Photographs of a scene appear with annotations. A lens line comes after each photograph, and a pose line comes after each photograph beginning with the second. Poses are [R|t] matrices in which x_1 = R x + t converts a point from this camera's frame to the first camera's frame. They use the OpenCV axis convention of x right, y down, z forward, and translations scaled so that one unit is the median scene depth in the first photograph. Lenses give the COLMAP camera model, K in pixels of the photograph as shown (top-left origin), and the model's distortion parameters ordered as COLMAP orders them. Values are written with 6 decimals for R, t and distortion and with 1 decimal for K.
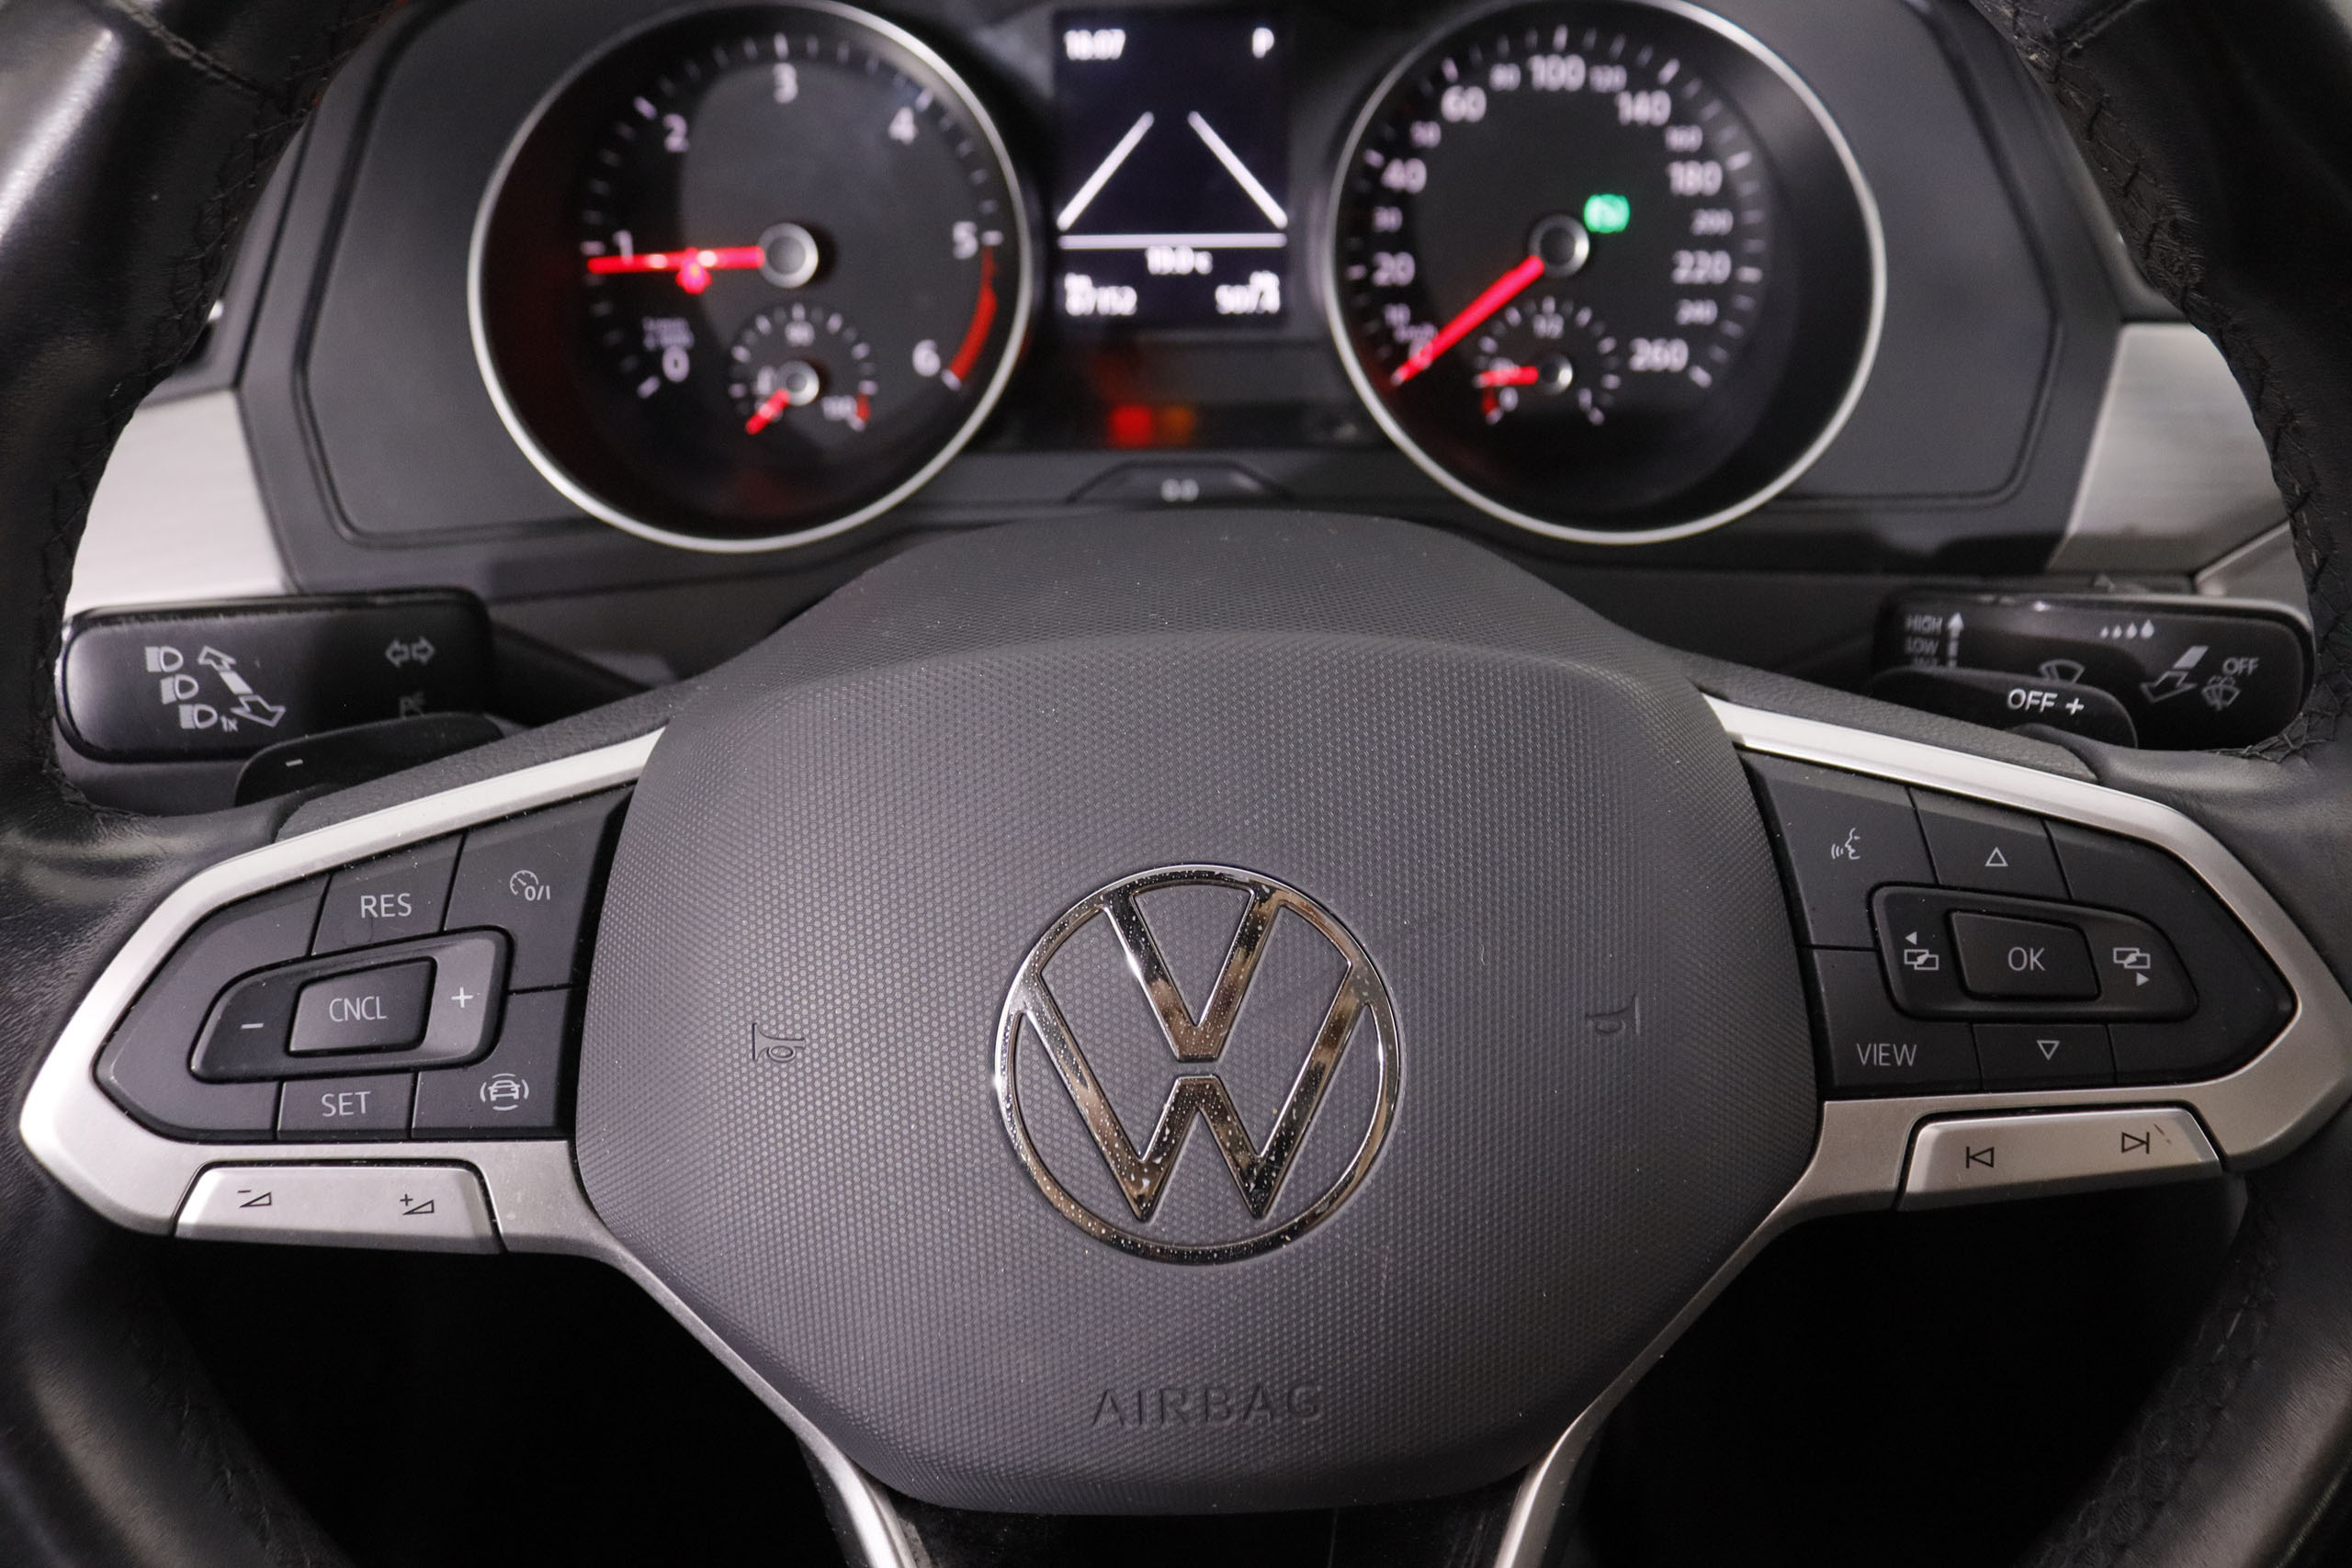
lens RADIAL K [[1937.1, 0, 1203.9], [0, 1937.1, 782.2], [0, 0, 1]] dist [-0.160499, 0.108841]
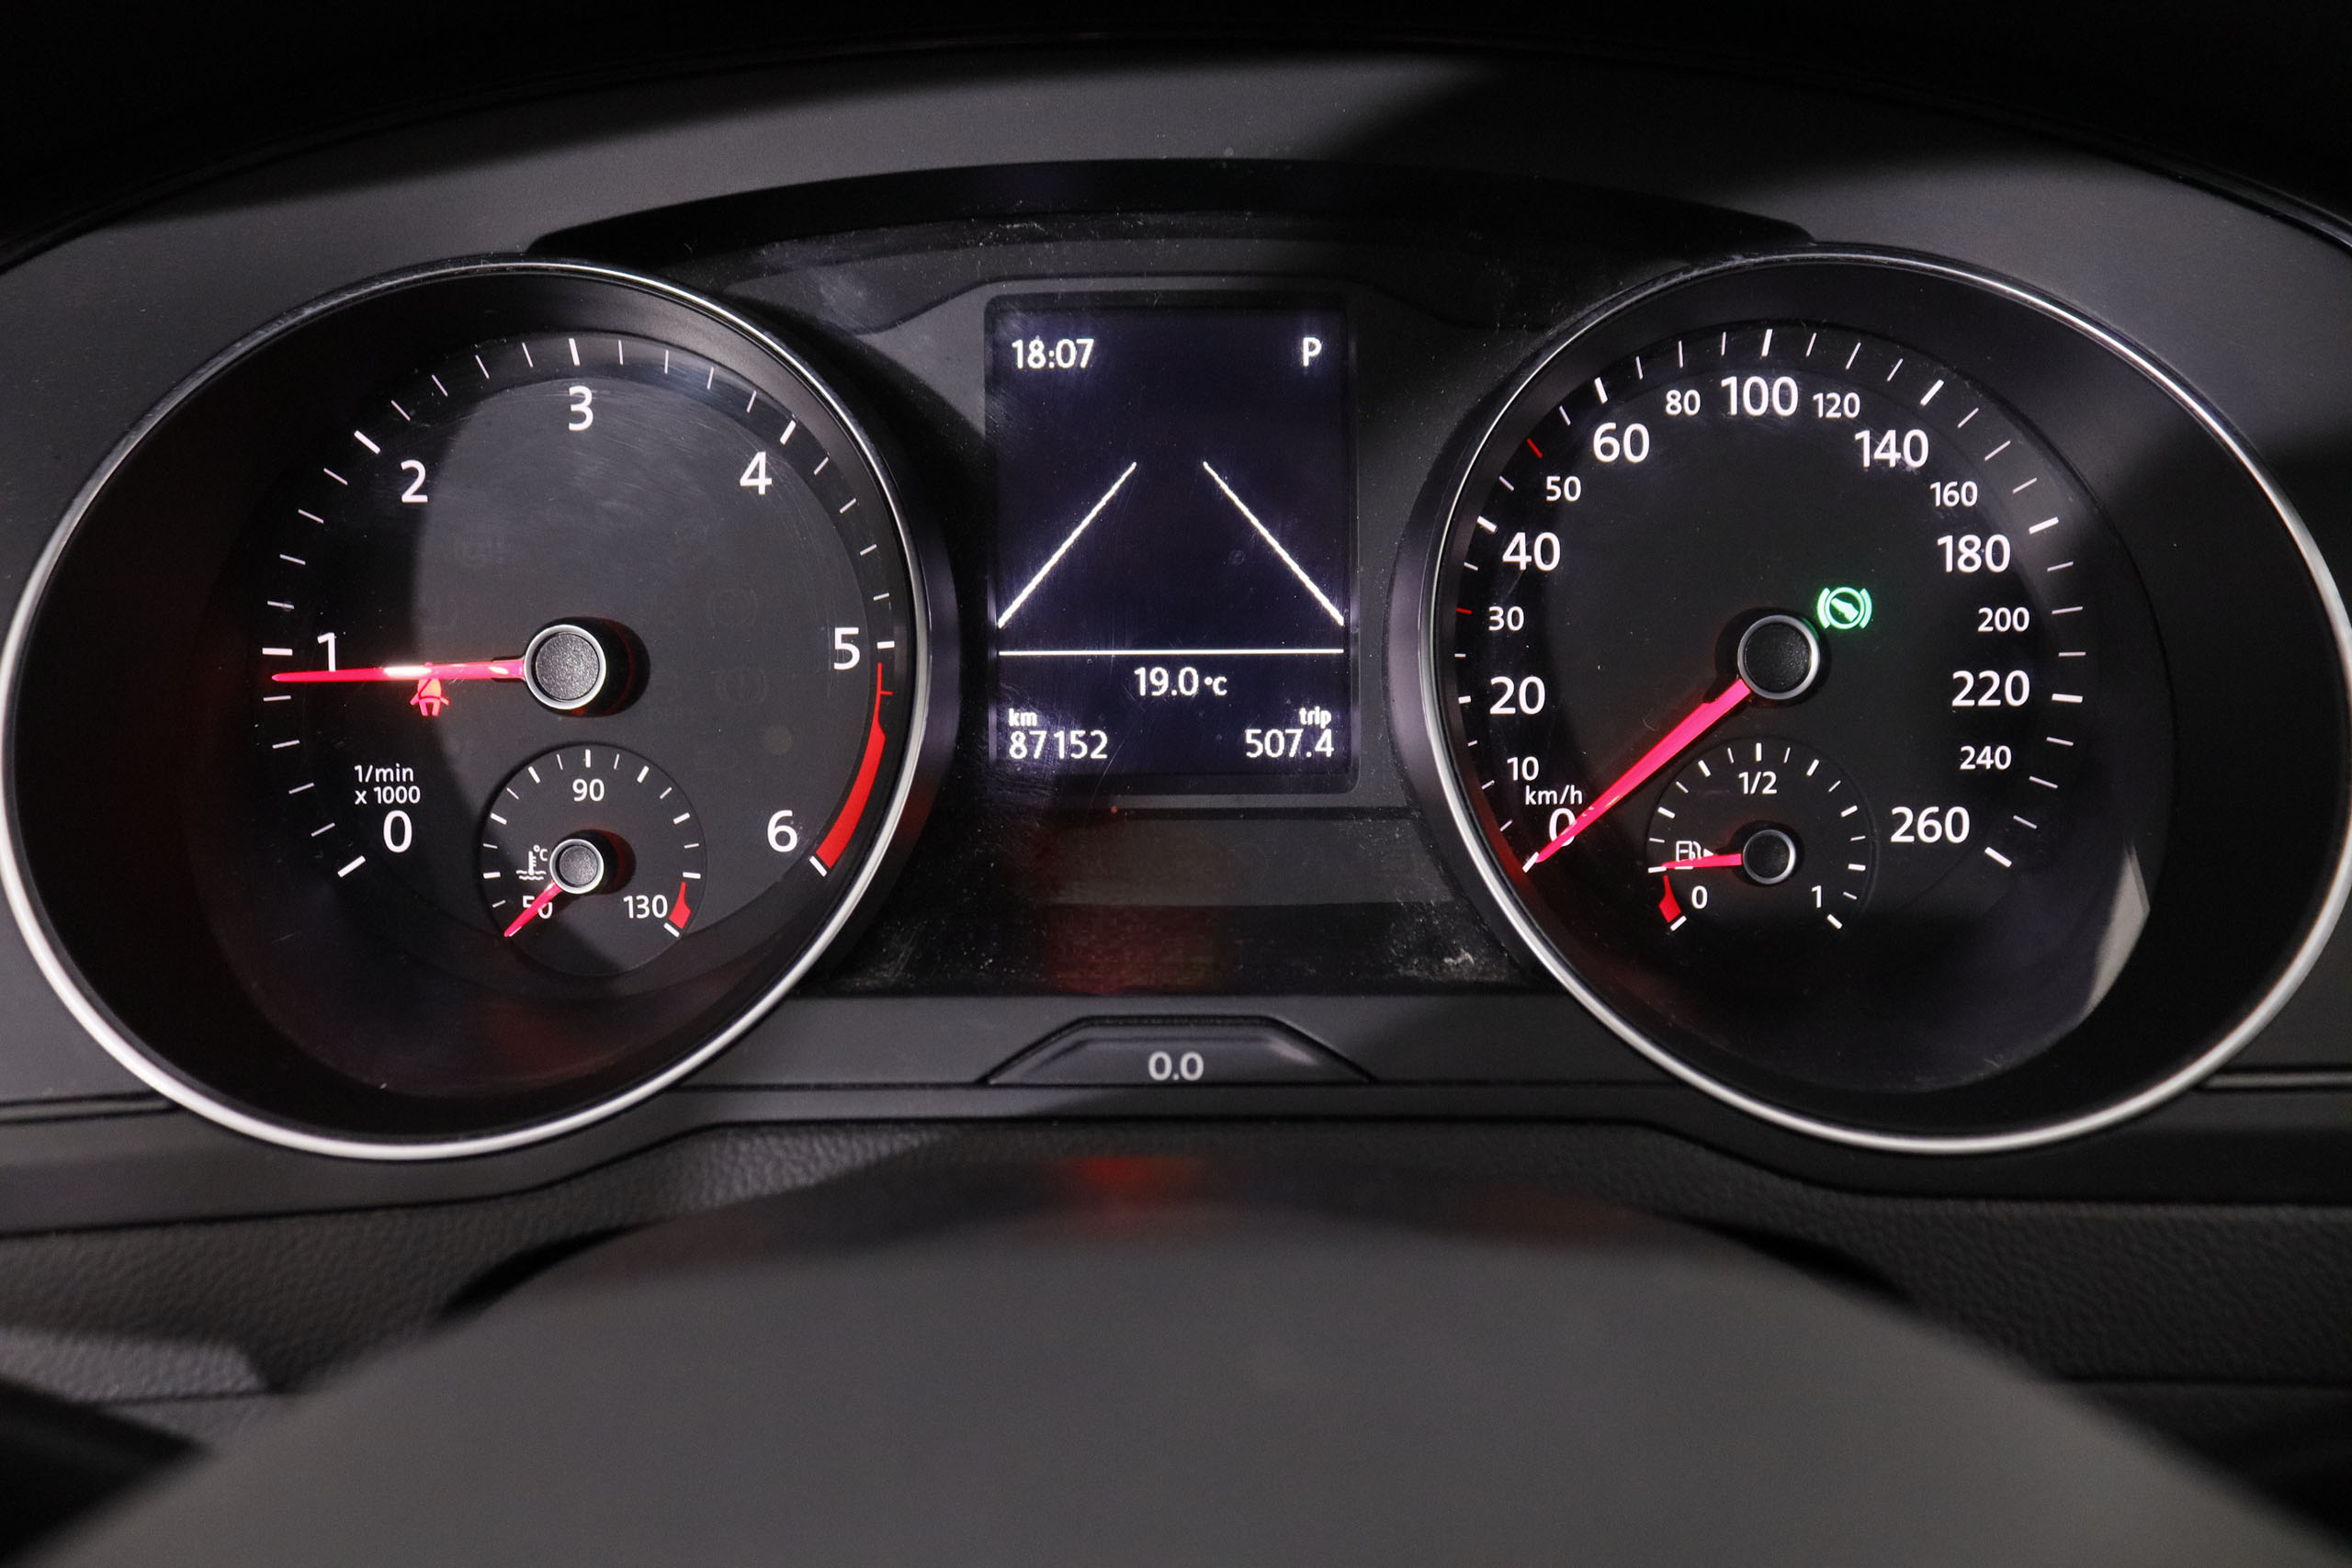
lens RADIAL K [[1937.1, 0, 1195.0], [0, 1937.1, 743.3], [0, 0, 1]] dist [-0.160499, 0.108841]
pose [[0.999841, 0.002461, -0.017679, 0.003097], [-0.006957, 0.965855, -0.258991, -0.087142], [0.016438, 0.259073, 0.965718, 0.387722]]
